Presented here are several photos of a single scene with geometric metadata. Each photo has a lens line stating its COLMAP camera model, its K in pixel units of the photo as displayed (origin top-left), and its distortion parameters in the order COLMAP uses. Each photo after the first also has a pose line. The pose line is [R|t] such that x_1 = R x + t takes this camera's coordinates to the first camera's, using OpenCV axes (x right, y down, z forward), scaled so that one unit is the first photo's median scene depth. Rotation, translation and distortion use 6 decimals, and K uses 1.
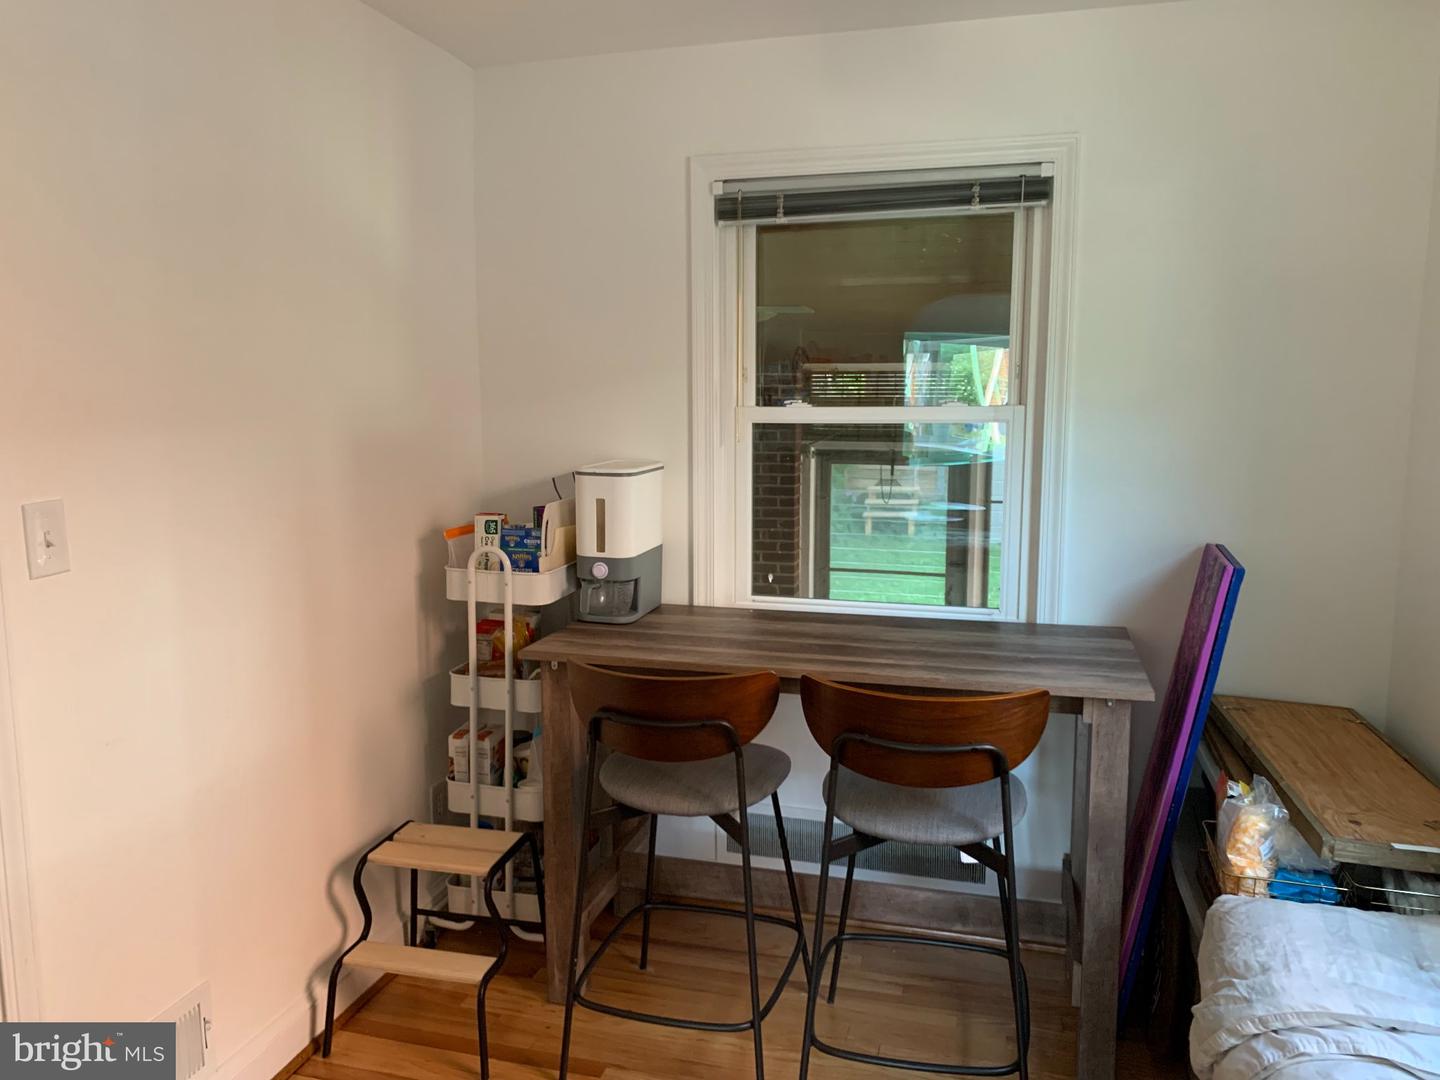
lens RADIAL K [[1090.6, 0, 720.8], [0, 1090.6, 527.6], [0, 0, 1]] dist [0.044909, -0.073566]
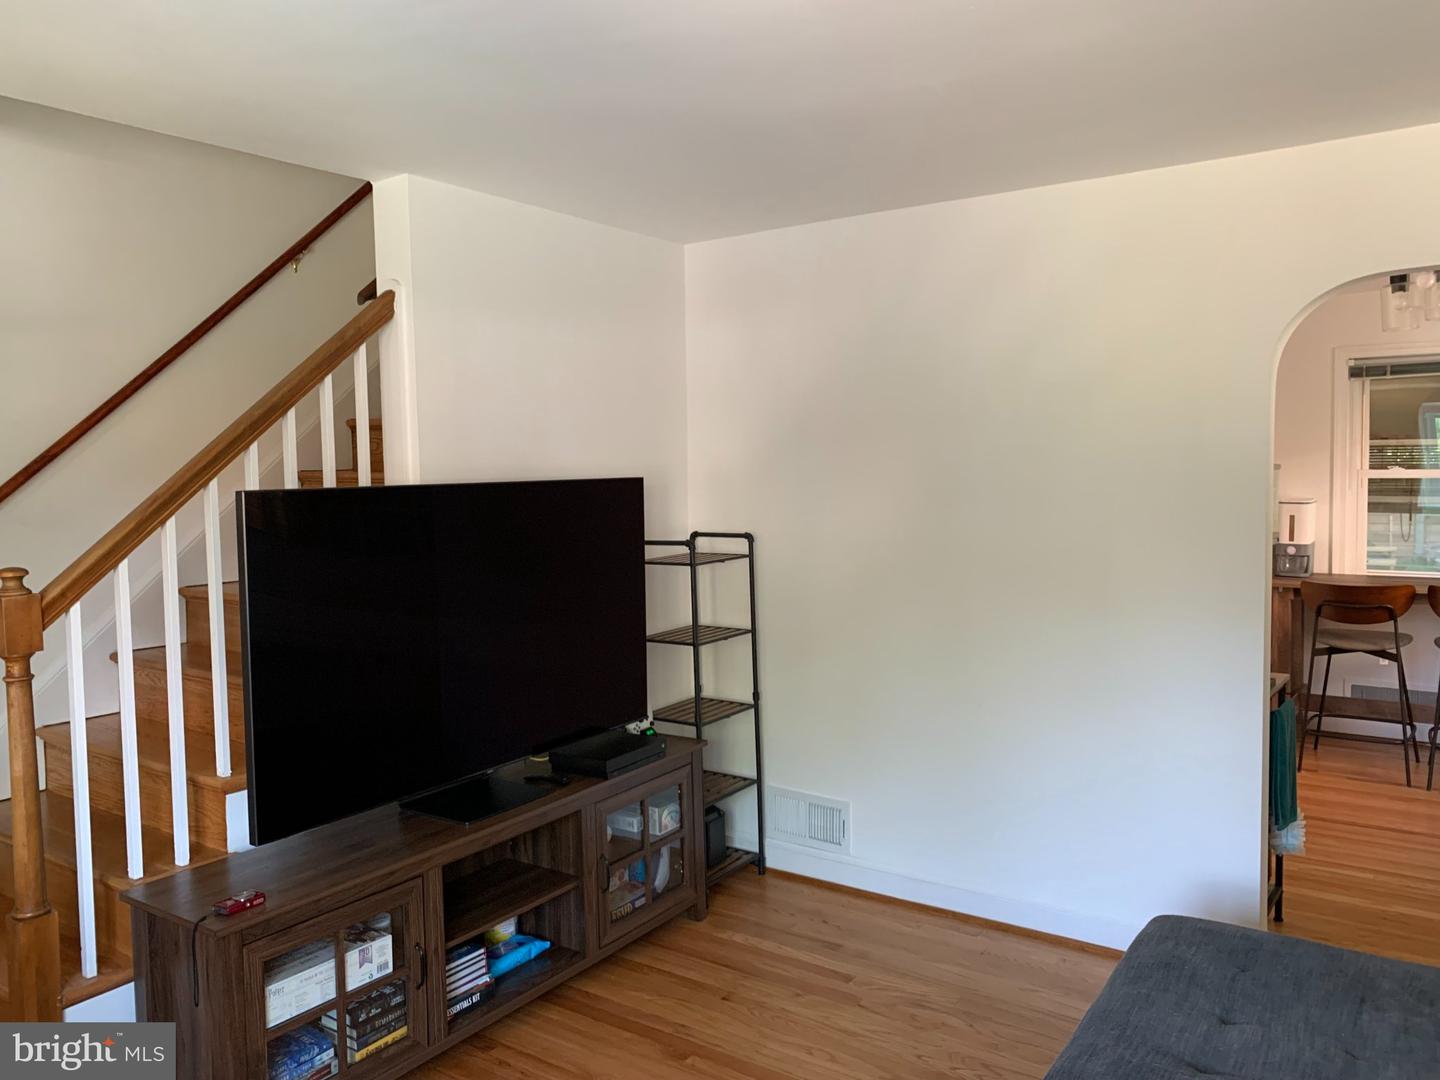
lens RADIAL K [[1090.6, 0, 720.8], [0, 1090.6, 527.6], [0, 0, 1]] dist [0.044909, -0.073566]
pose [[0.948466, 0.001370, -0.316876, -0.463012], [-0.026980, 0.996709, -0.076446, 0.179404], [0.315728, 0.081056, 0.945381, -1.255218]]
